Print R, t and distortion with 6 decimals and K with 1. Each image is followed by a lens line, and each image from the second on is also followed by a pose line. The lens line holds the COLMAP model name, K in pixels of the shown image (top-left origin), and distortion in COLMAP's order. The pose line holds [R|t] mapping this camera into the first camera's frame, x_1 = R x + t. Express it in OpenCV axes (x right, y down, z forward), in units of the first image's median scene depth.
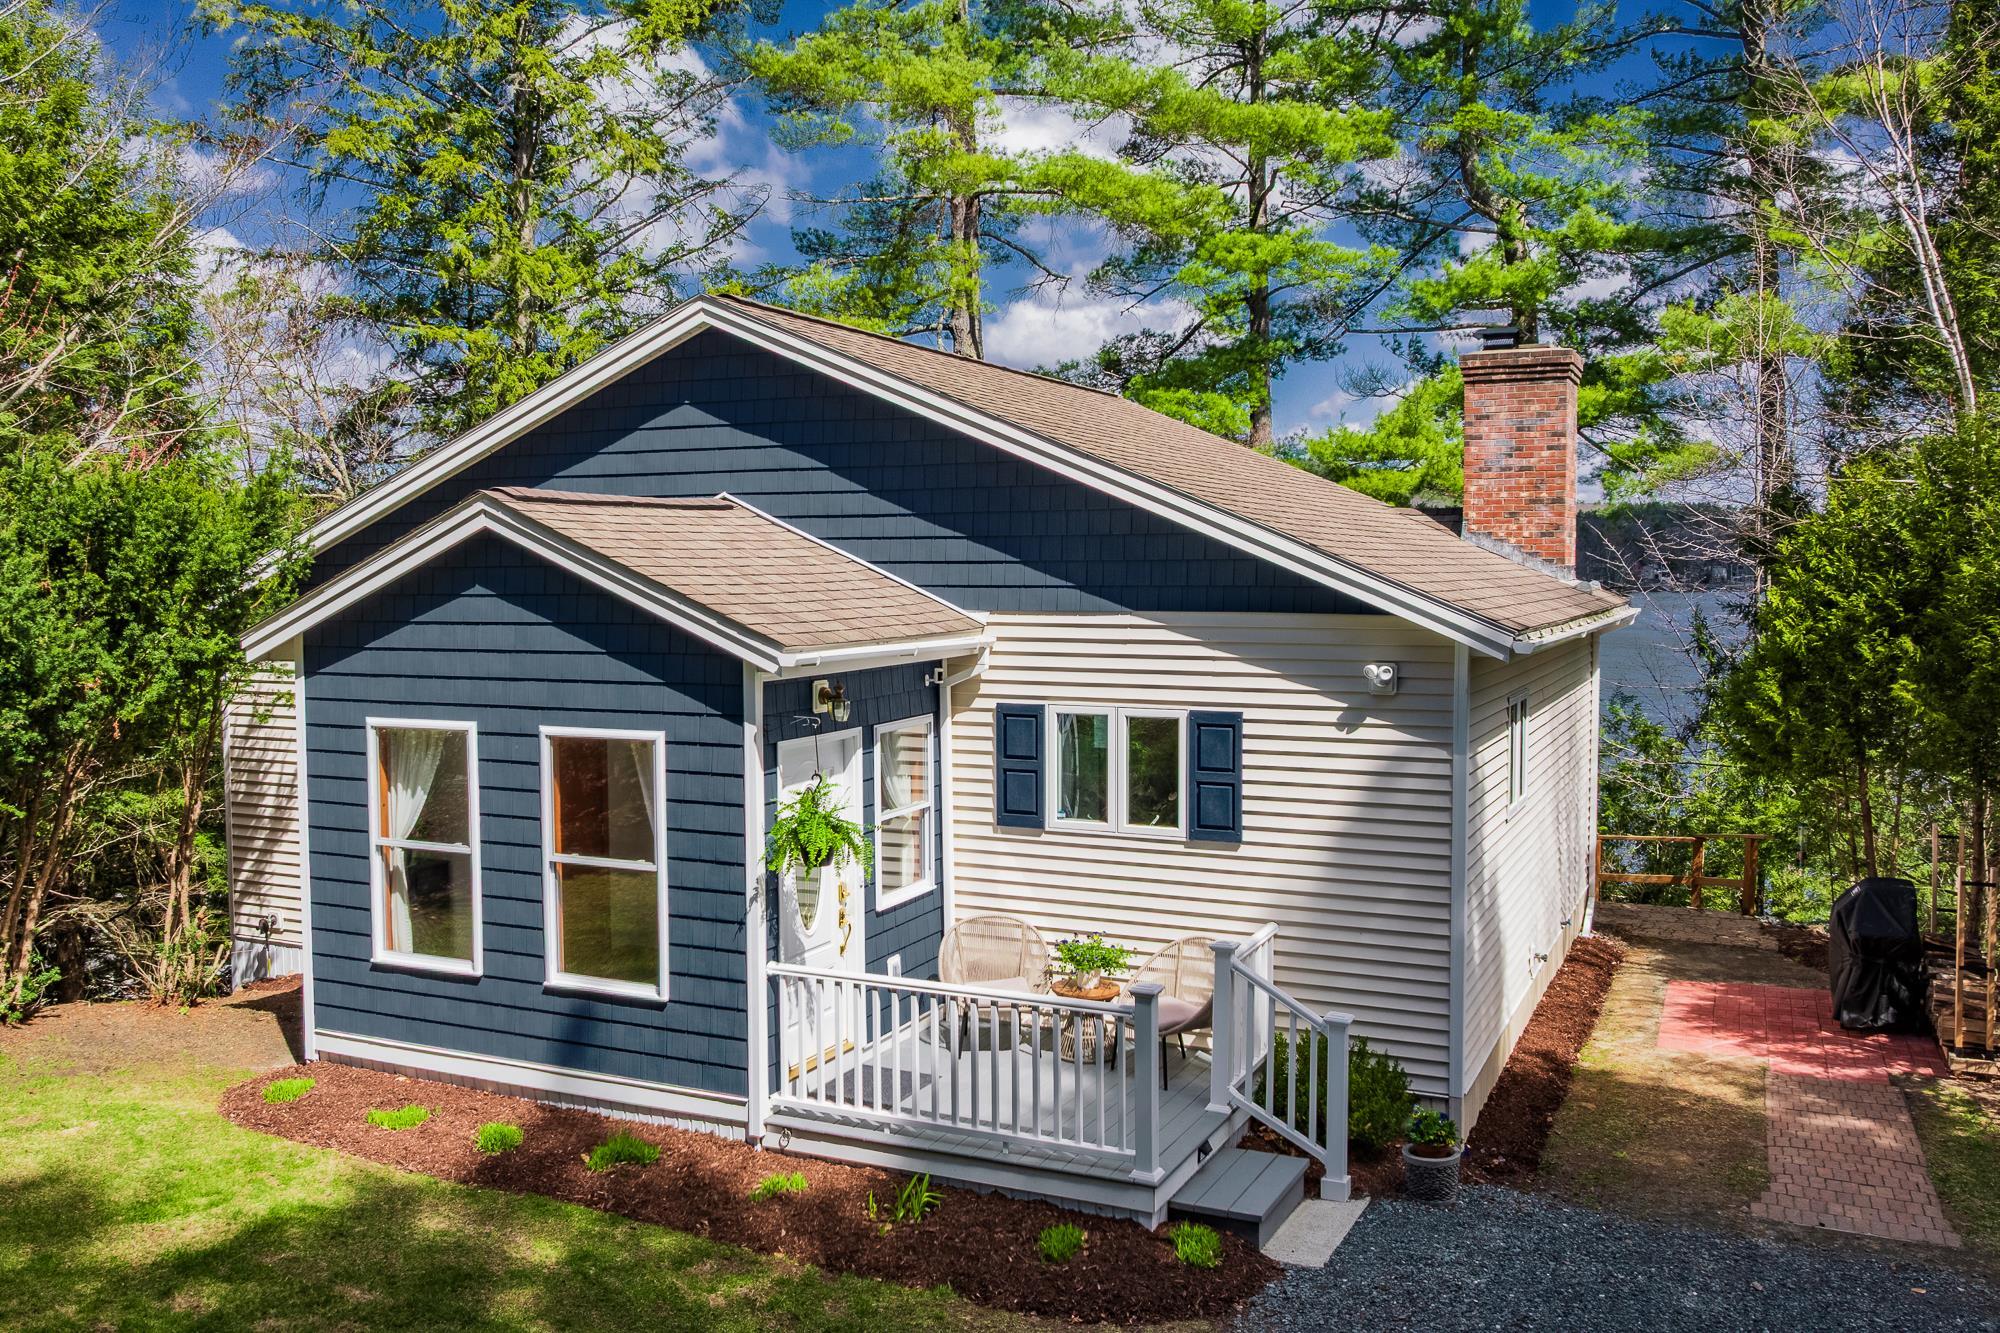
lens RADIAL K [[1678.8, 0, 983.2], [0, 1678.8, 665.5], [0, 0, 1]] dist [-0.007699, -0.026020]
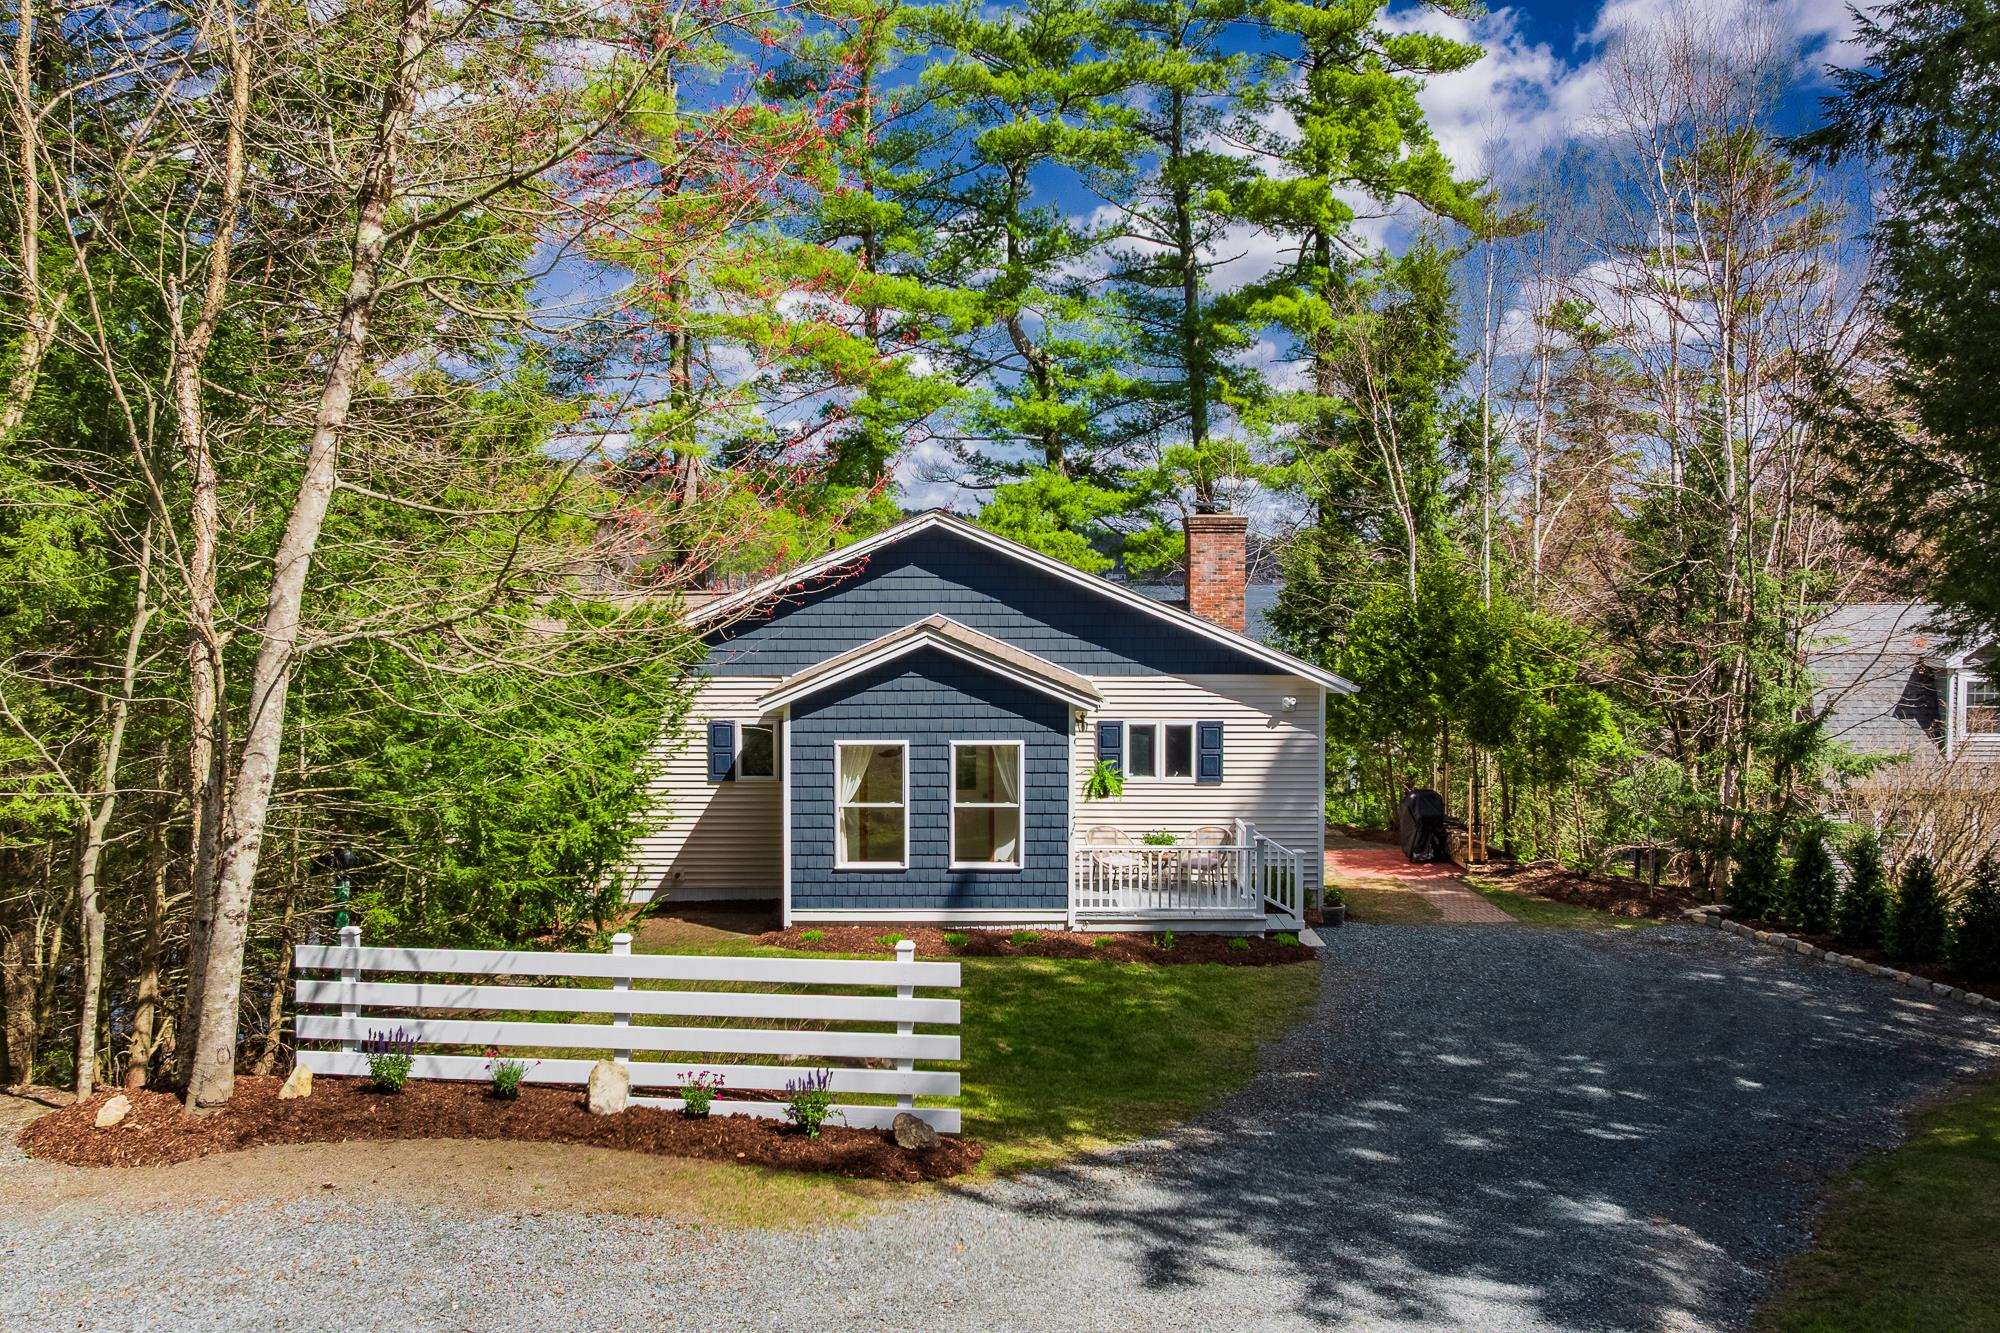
lens RADIAL K [[1678.8, 0, 989.1], [0, 1678.8, 669.1], [0, 0, 1]] dist [-0.007699, -0.026020]
pose [[0.906486, -0.023835, 0.421564, -1.010833], [0.022921, 0.999711, 0.007235, -0.060438], [-0.421614, 0.003104, 0.906770, -0.813092]]
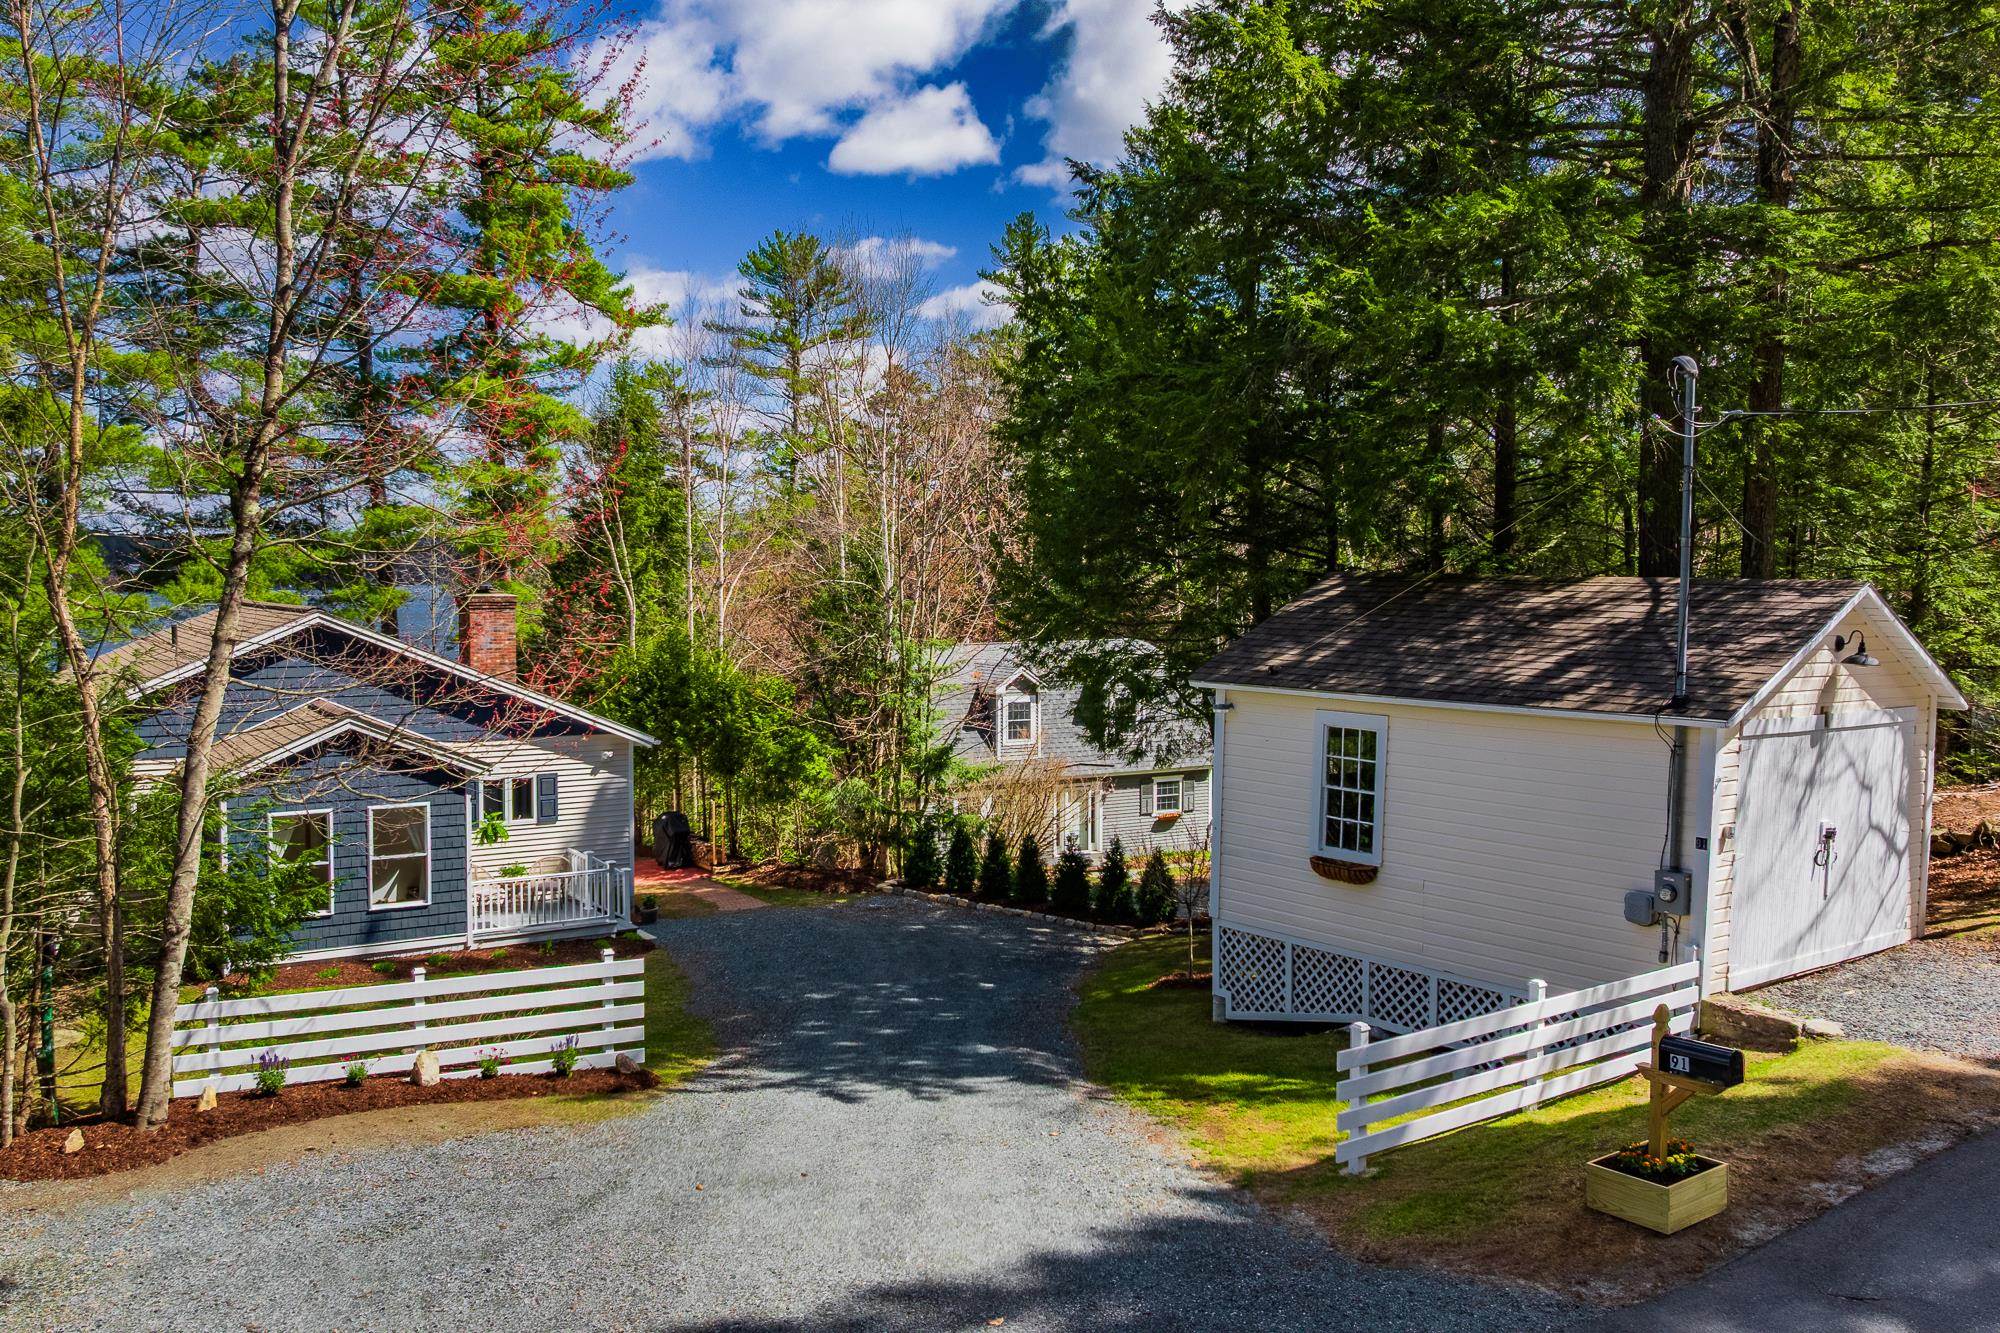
lens RADIAL K [[1678.8, 0, 1008.0], [0, 1678.8, 655.2], [0, 0, 1]] dist [-0.007699, -0.026020]
pose [[0.523419, -0.040429, 0.851116, -1.760502], [0.044416, 0.998810, 0.020130, -0.183971], [-0.850917, 0.027267, 0.524592, -1.052426]]
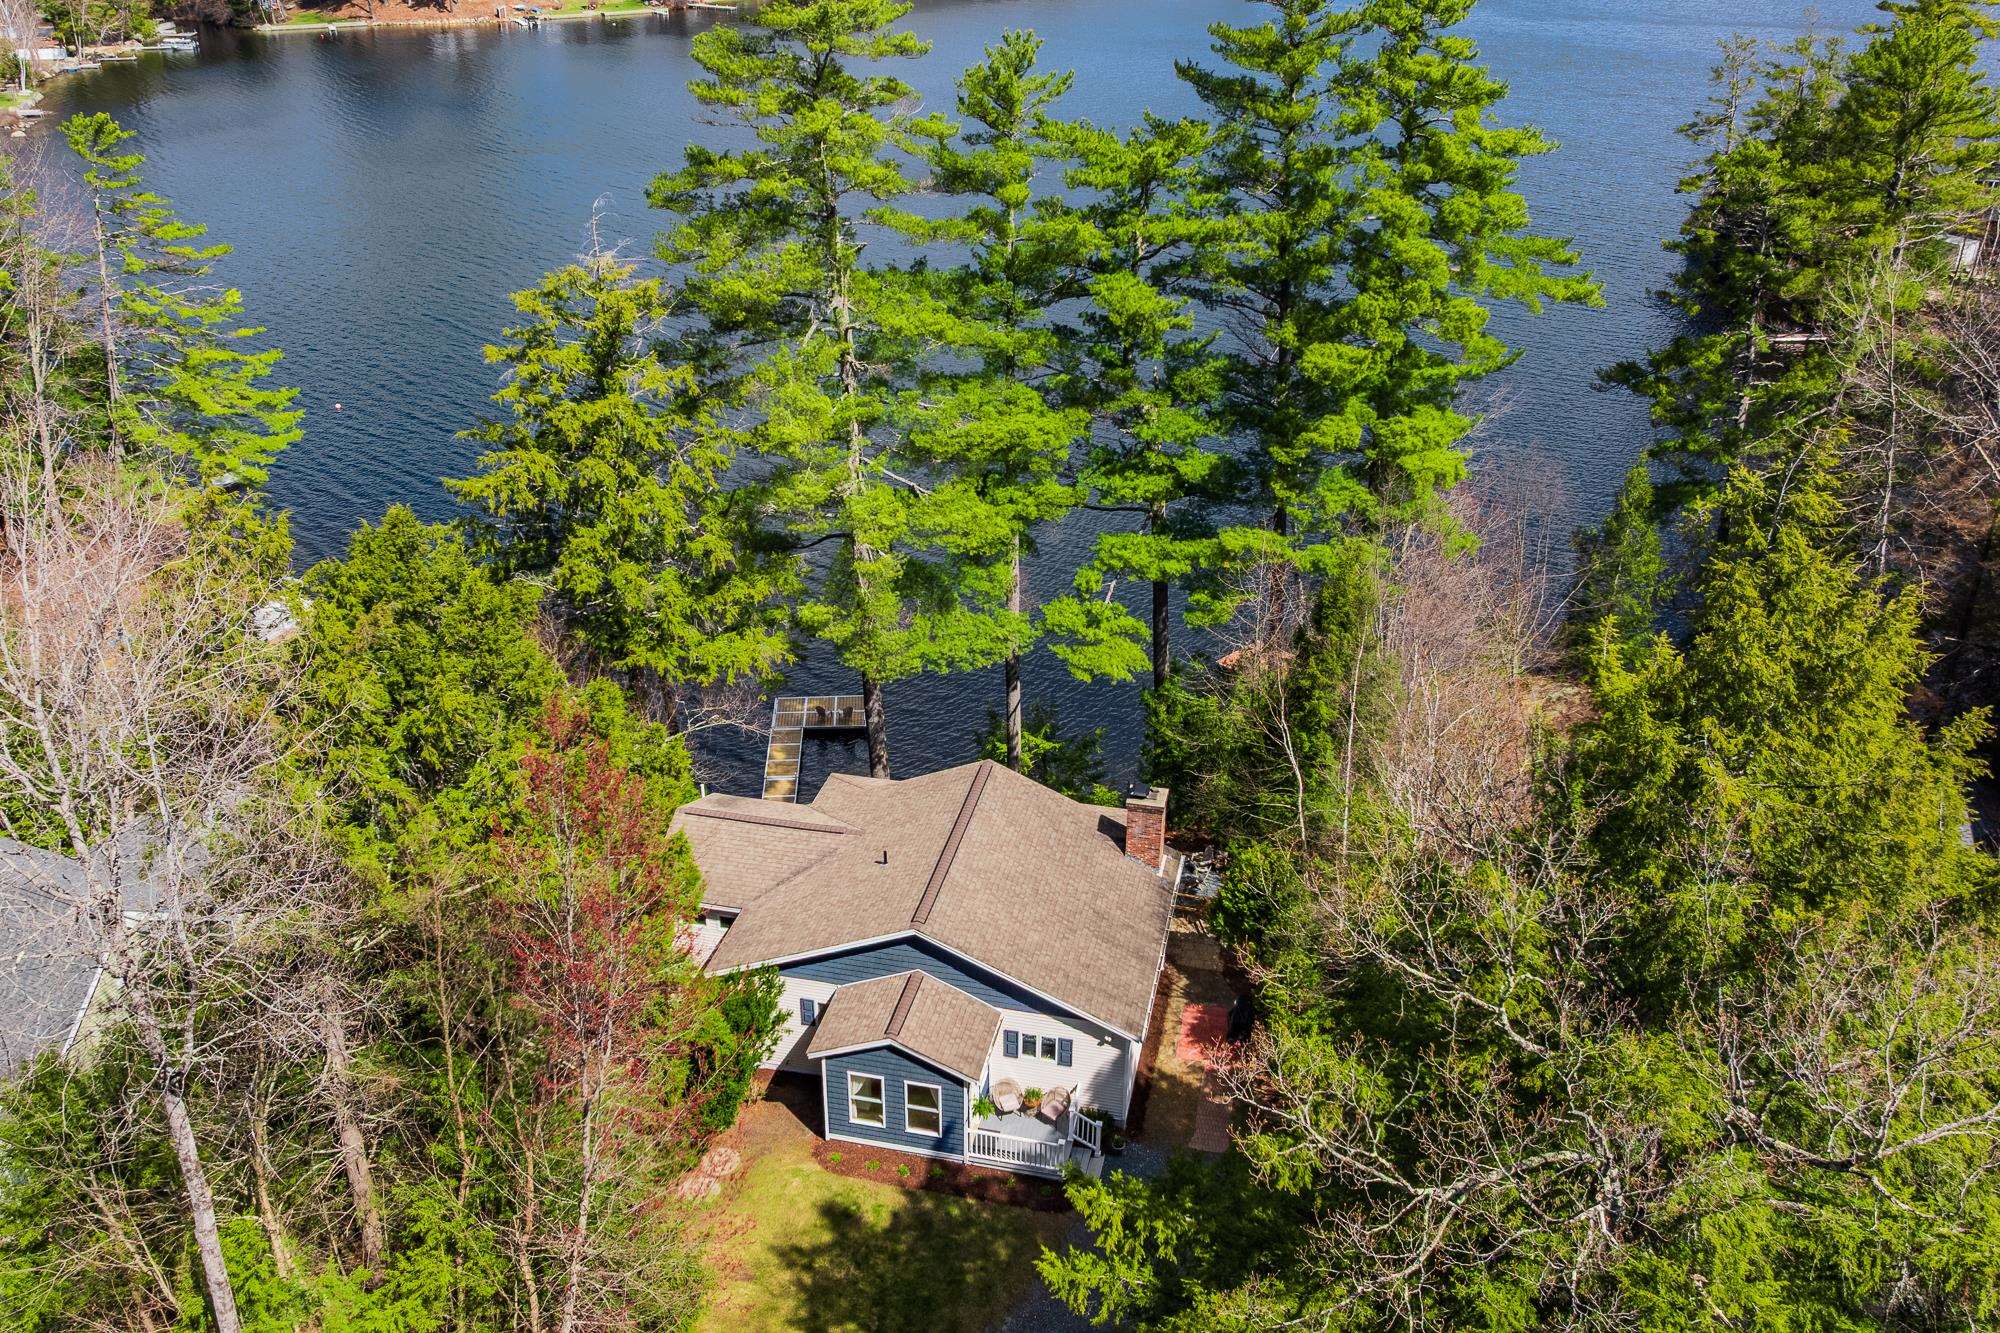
lens RADIAL K [[1678.8, 0, 985.8], [0, 1678.8, 669.3], [0, 0, 1]] dist [-0.007699, -0.026020]
pose [[0.976936, -0.092487, 0.192465, -0.700956], [0.006209, 0.913256, 0.407339, -2.306982], [-0.213443, -0.396749, 0.892767, -2.051746]]
